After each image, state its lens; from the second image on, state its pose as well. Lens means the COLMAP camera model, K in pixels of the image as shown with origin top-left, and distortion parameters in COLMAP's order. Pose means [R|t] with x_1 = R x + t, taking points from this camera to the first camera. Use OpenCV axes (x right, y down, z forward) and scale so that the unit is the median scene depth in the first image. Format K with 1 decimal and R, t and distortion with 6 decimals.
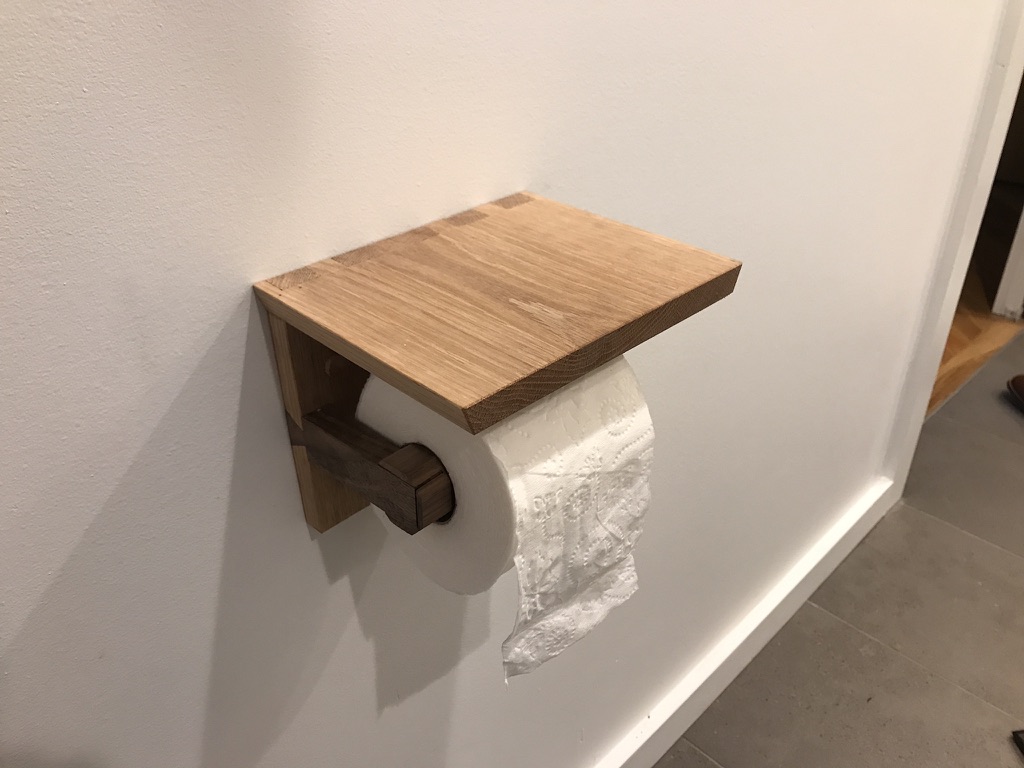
lens RADIAL K [[845.1, 0, 512.0], [0, 845.1, 384.0], [0, 0, 1]] dist [0.001244, -0.003714]
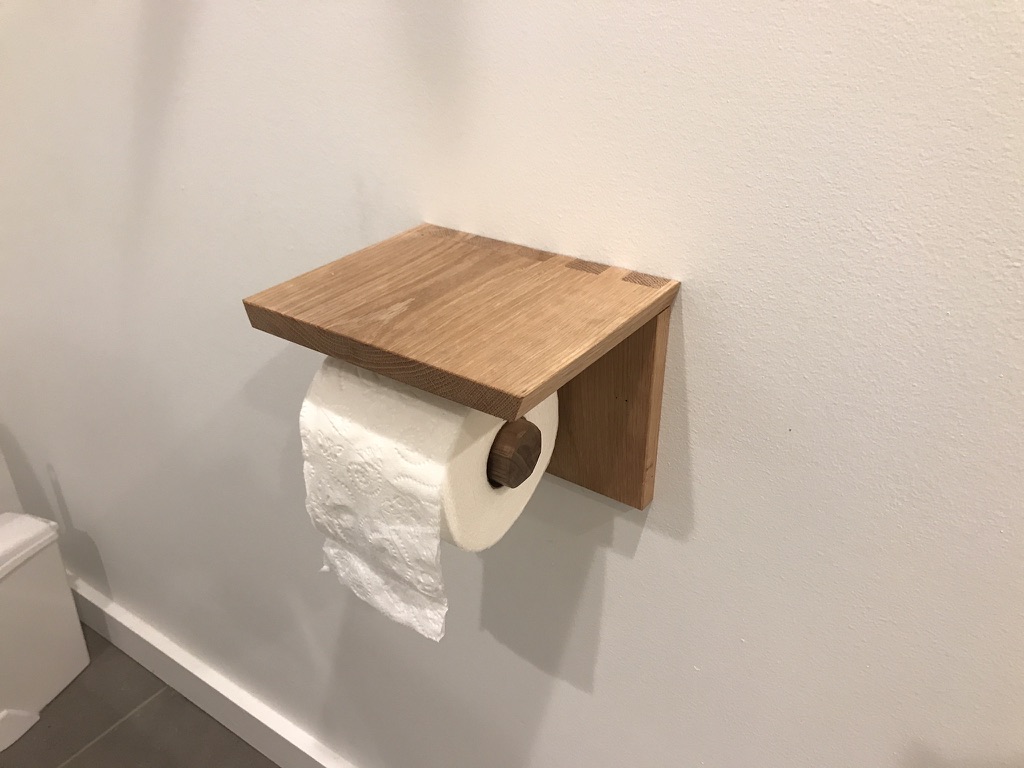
lens RADIAL K [[845.1, 0, 512.0], [0, 845.1, 384.0], [0, 0, 1]] dist [0.001244, -0.003714]
pose [[0.174456, 0.489785, -0.854211, 1.023035], [-0.513847, 0.785306, 0.345333, -0.457085], [0.839956, 0.378688, 0.388676, 0.669892]]
